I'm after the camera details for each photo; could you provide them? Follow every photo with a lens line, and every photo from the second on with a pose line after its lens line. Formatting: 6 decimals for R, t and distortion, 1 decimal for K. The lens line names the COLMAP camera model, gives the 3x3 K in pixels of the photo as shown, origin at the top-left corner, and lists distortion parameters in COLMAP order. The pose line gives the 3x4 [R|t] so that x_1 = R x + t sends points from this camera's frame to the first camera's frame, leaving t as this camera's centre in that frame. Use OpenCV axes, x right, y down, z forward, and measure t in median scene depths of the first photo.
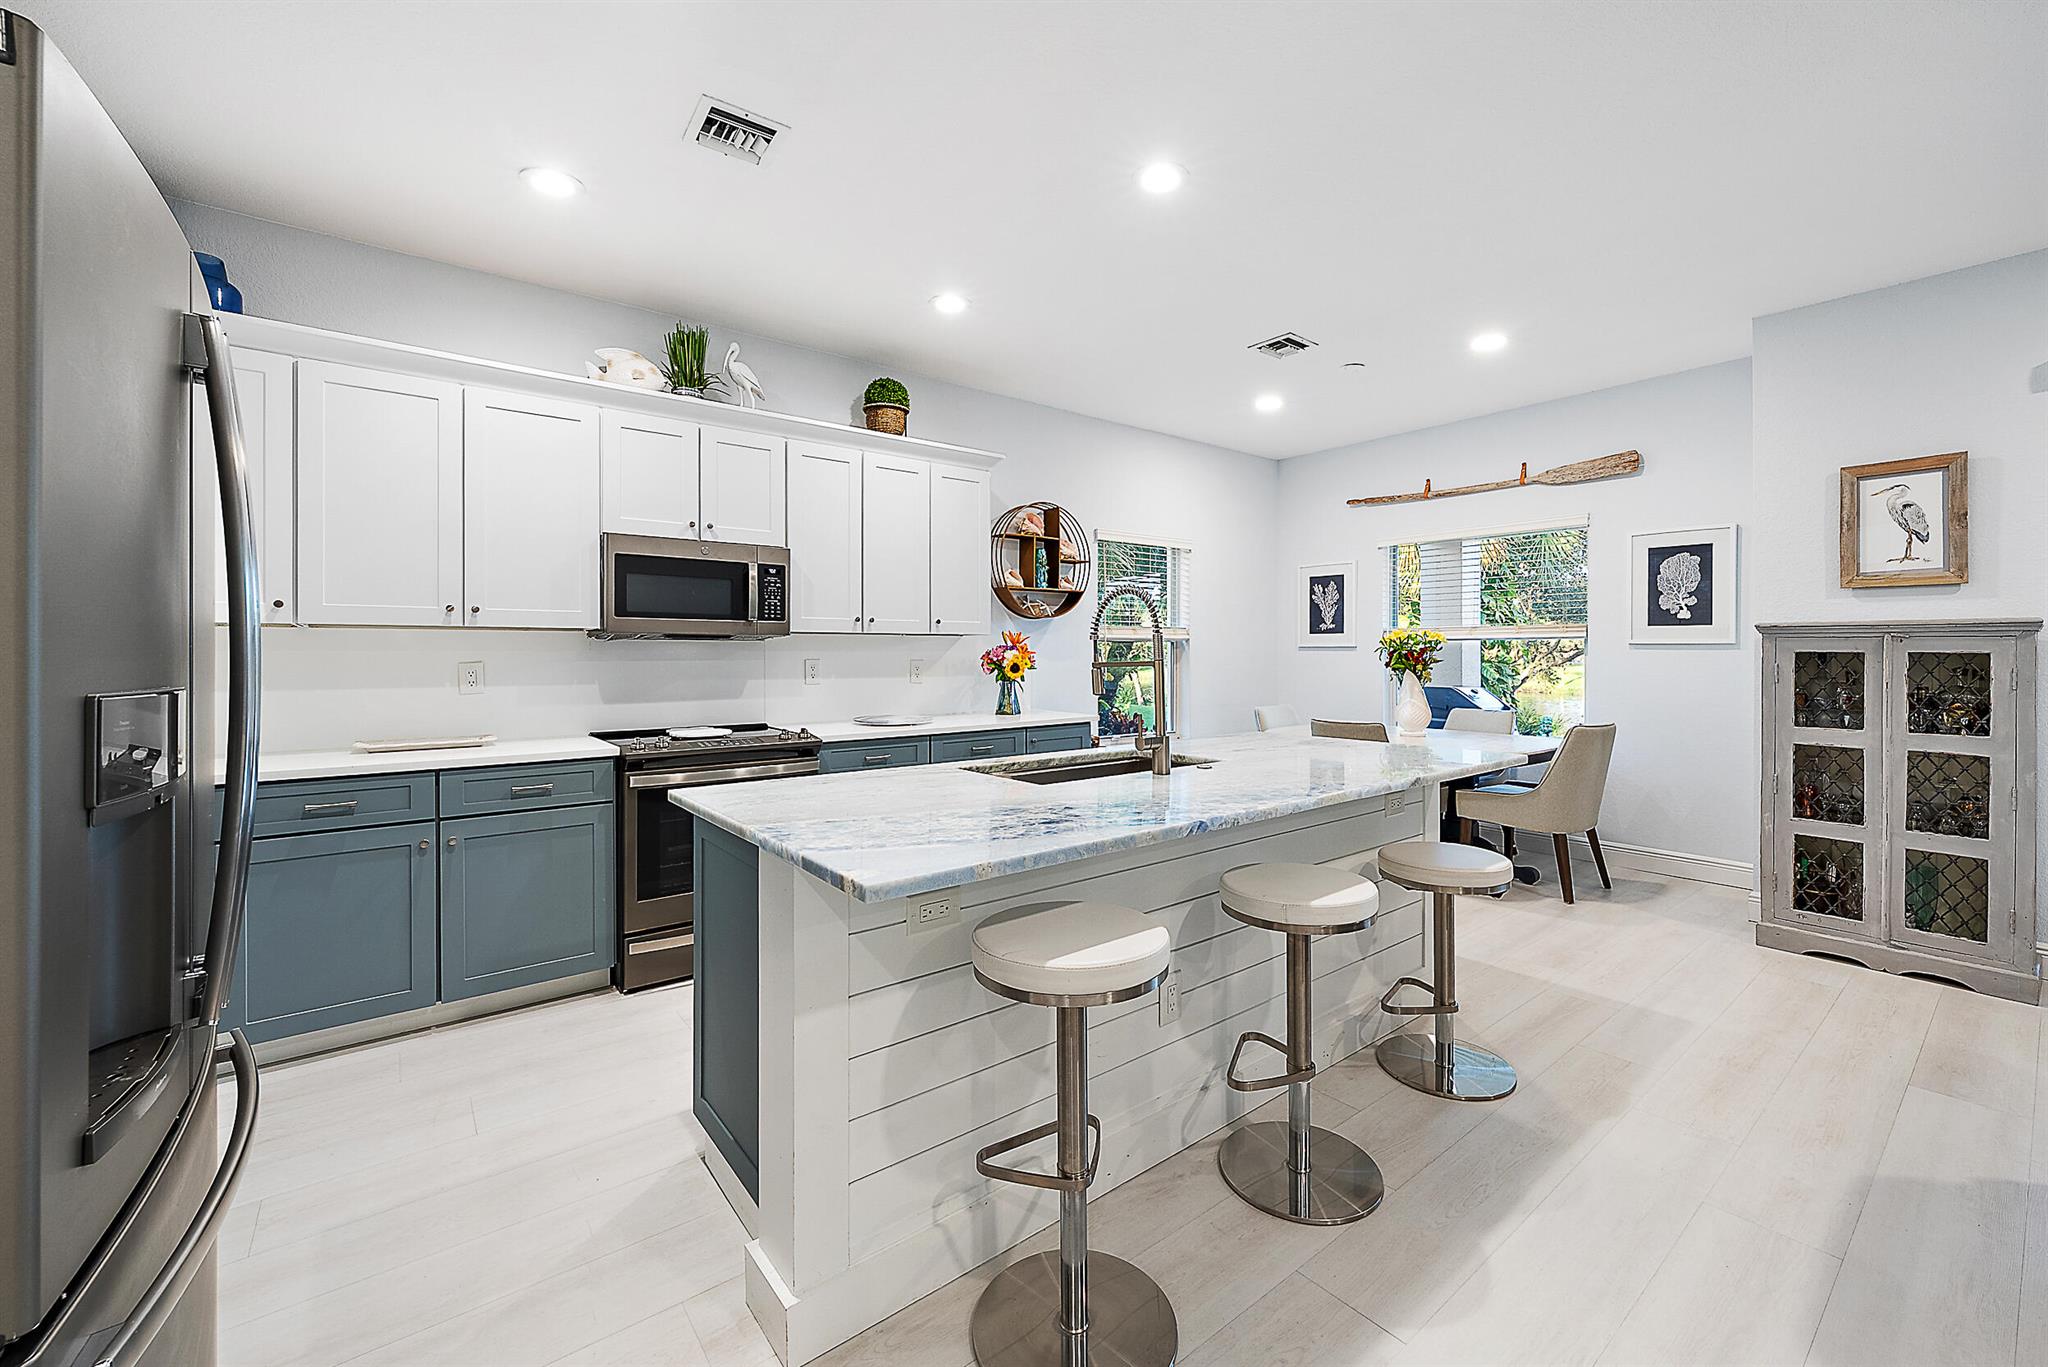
lens RADIAL K [[826.1, 0, 1041.3], [0, 826.1, 661.6], [0, 0, 1]] dist [0.000471, 0.000082]
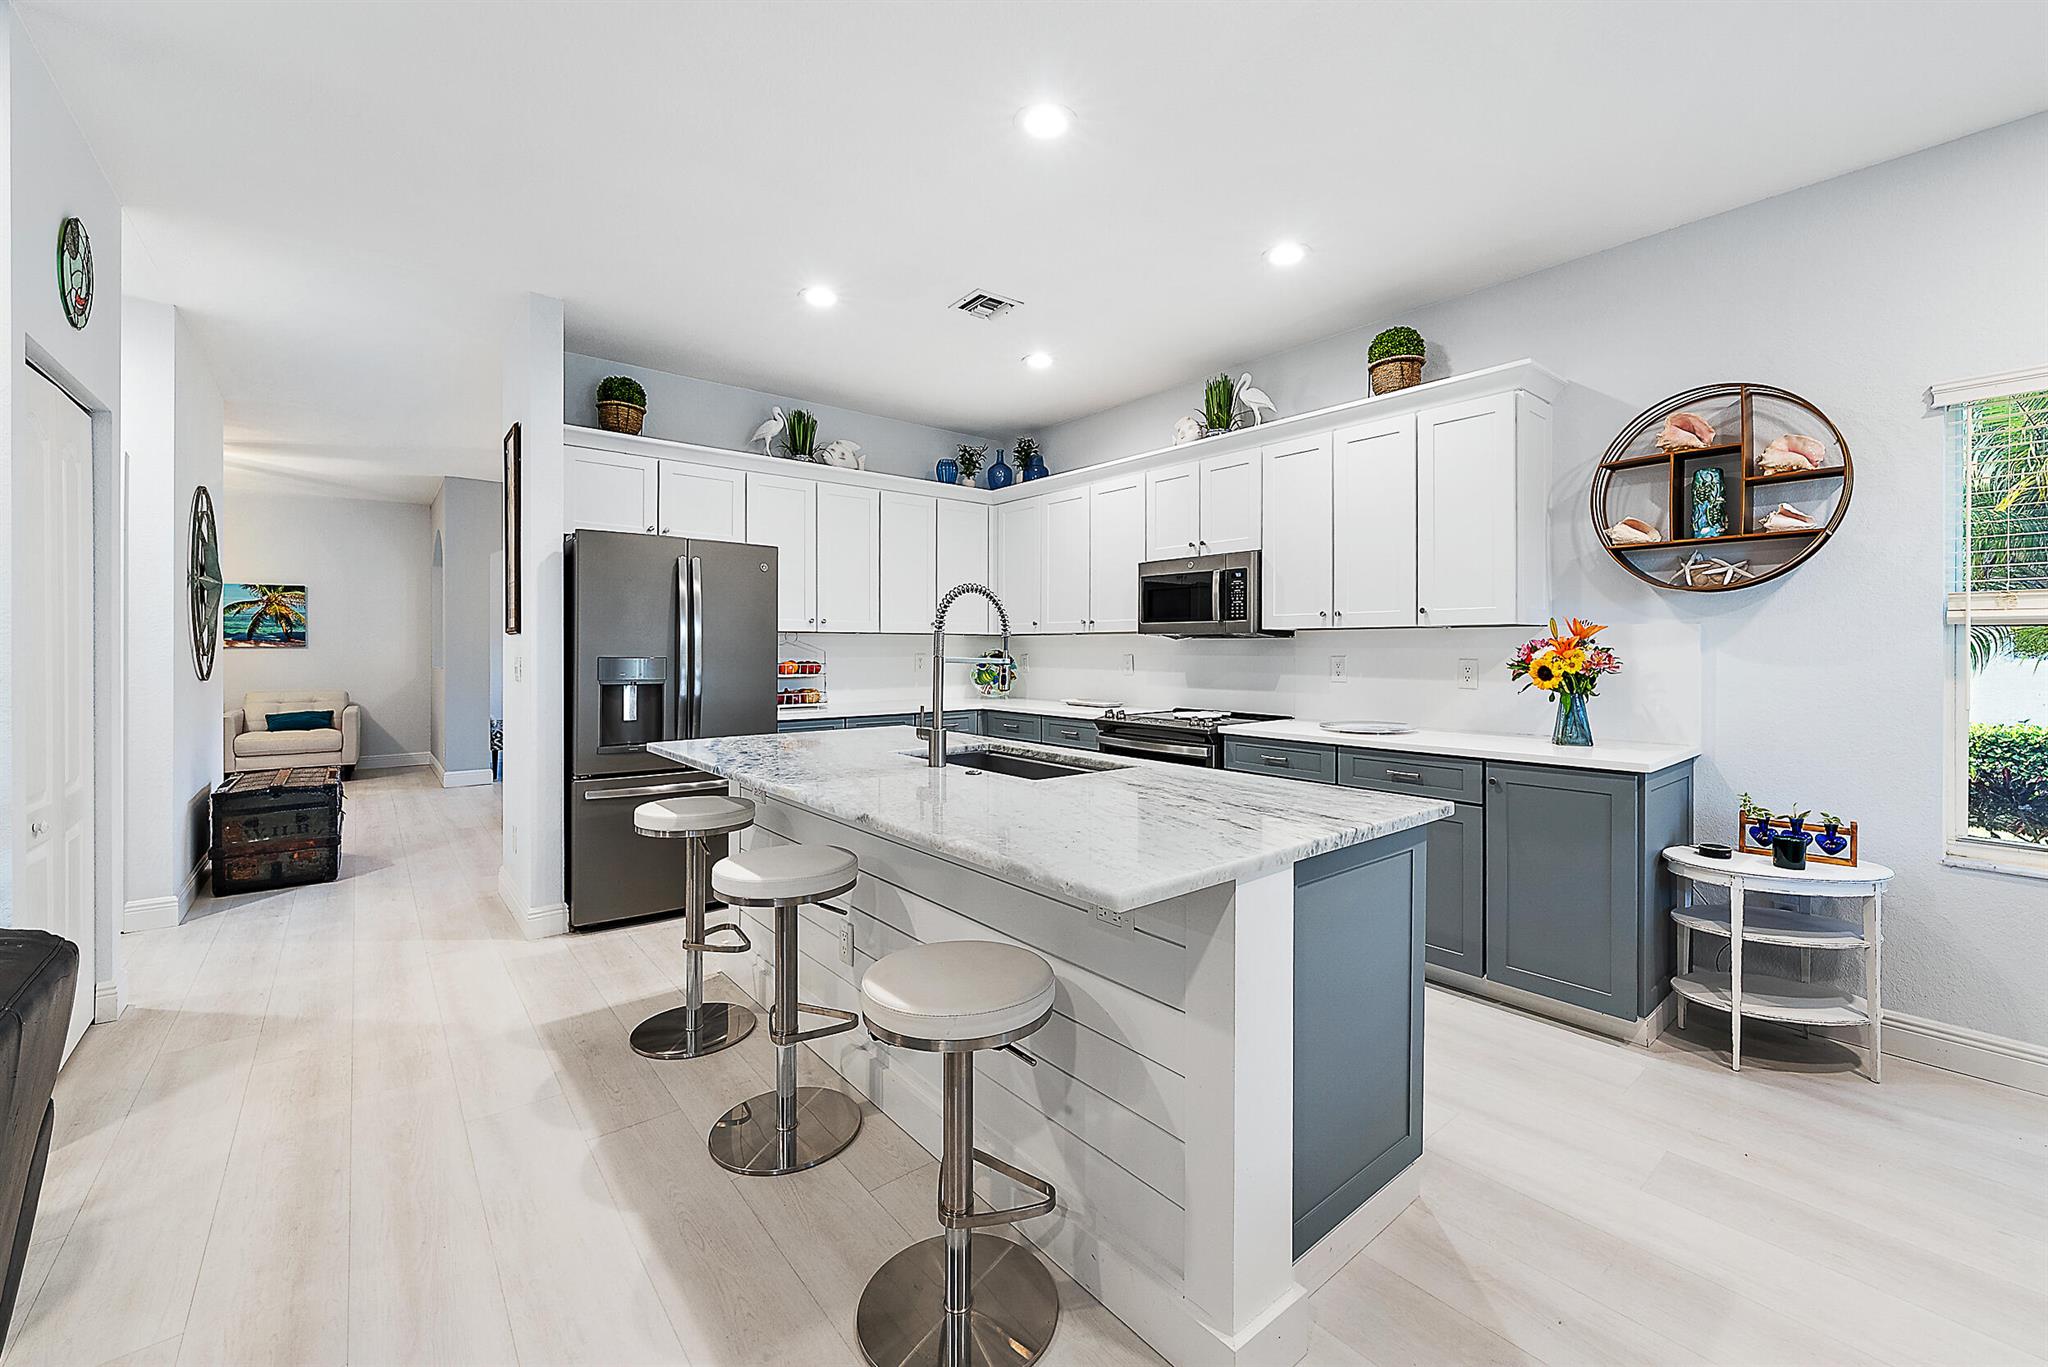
lens RADIAL K [[826.1, 0, 1041.3], [0, 826.1, 661.6], [0, 0, 1]] dist [0.000471, 0.000082]
pose [[0.013708, 0.014815, -0.999796, 0.761735], [-0.012316, 0.999817, 0.014647, -0.007000], [0.999830, 0.012113, 0.013888, 0.721006]]
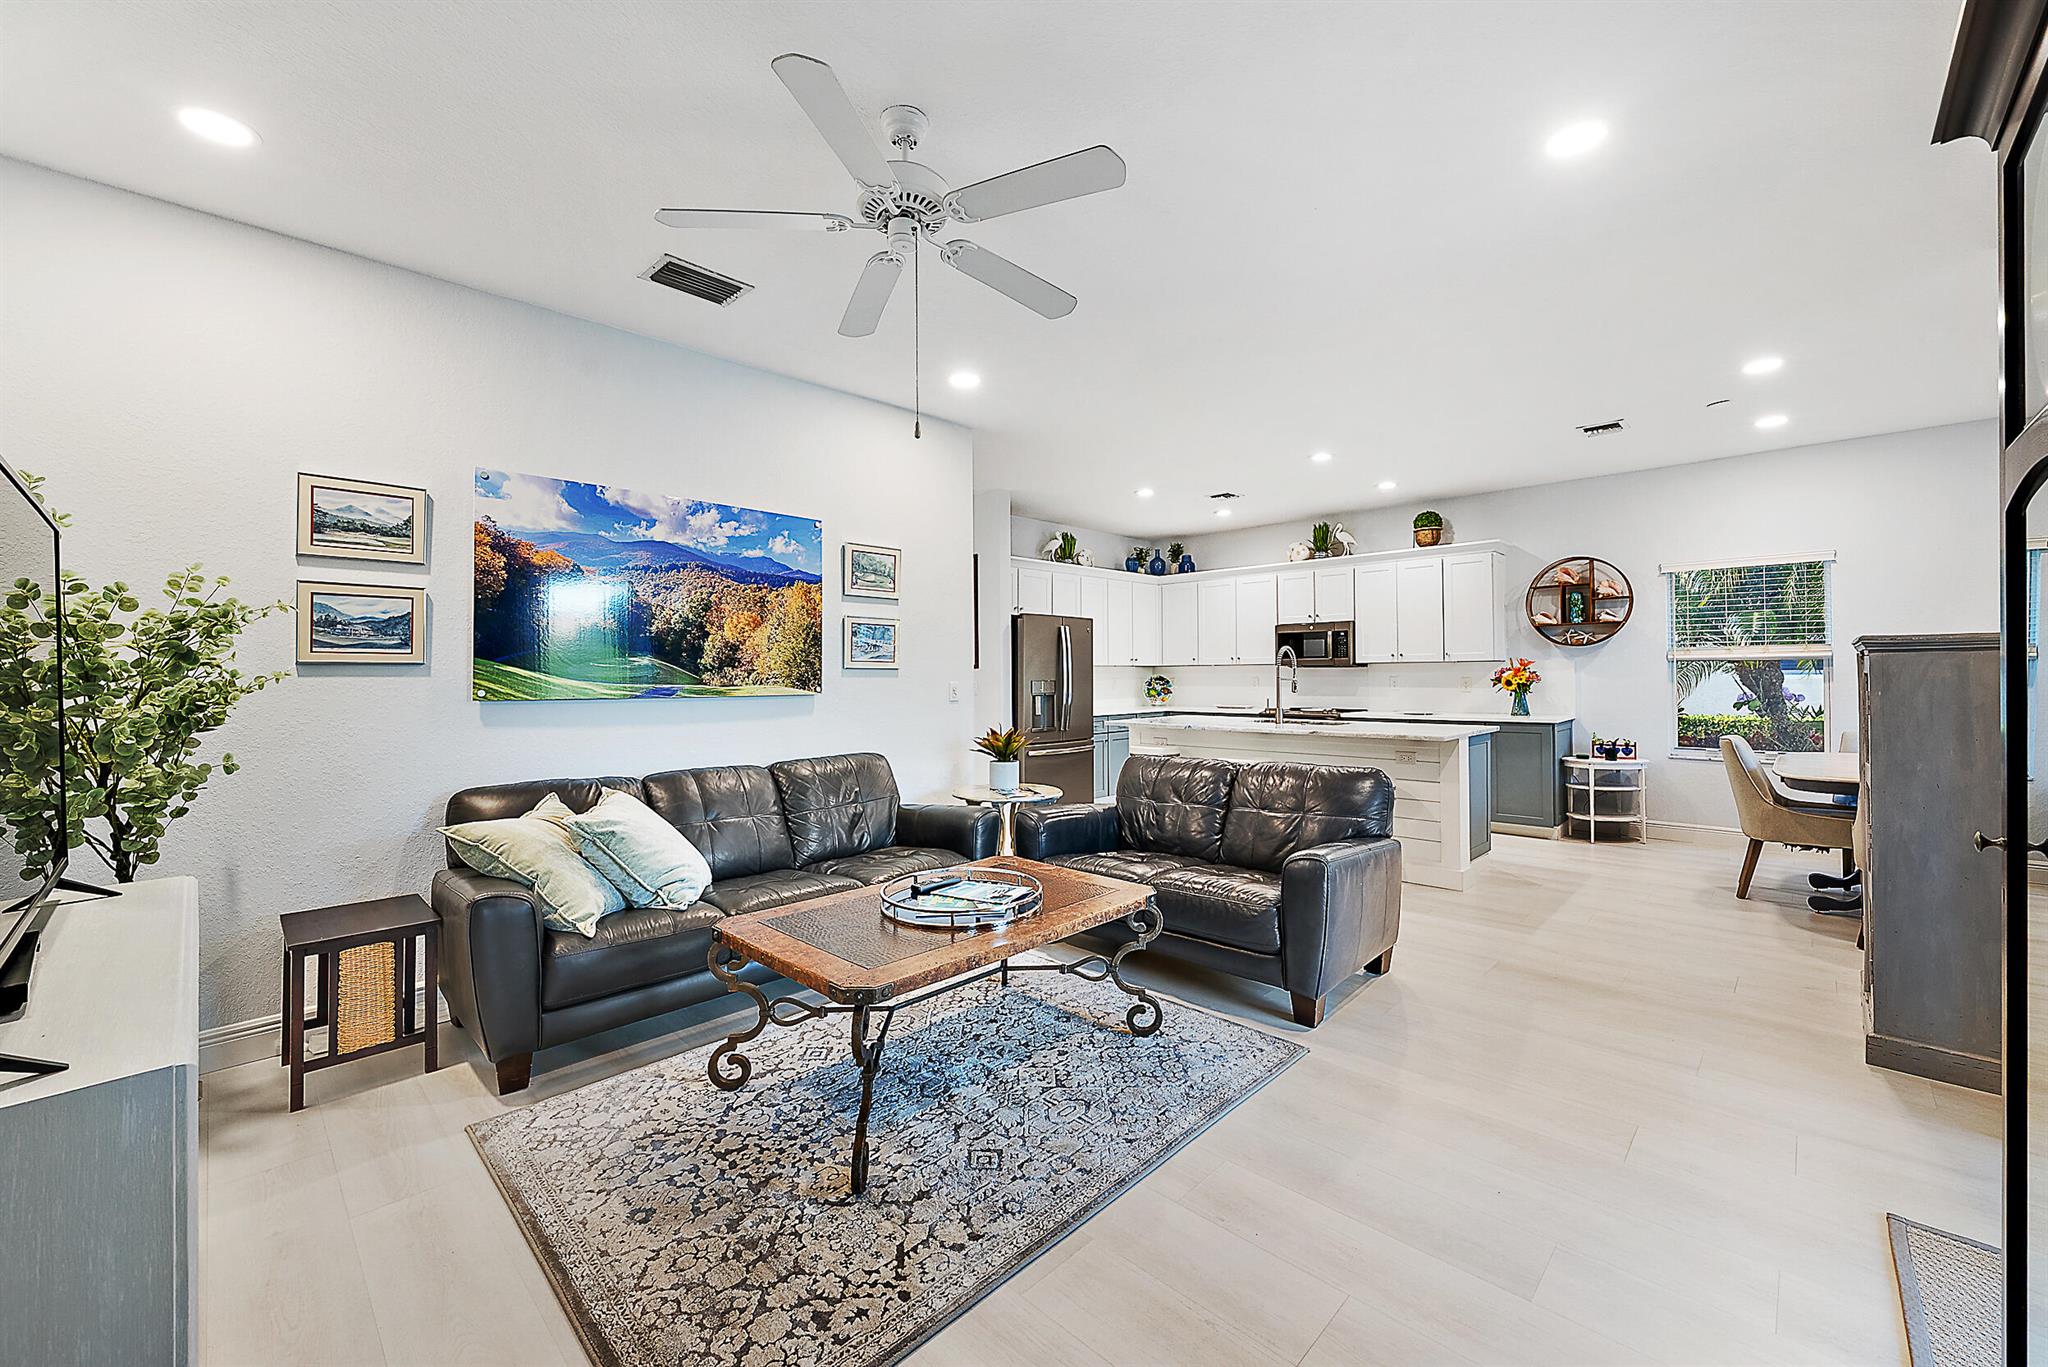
lens RADIAL K [[821.4, 0, 1020.2], [0, 821.4, 678.4], [0, 0, 1]] dist [0.000531, -0.000060]
pose [[0.110709, 0.003944, -0.993845, 1.611665], [-0.002730, 0.999990, 0.003664, -0.003550], [0.993849, 0.002308, 0.110719, -0.024557]]
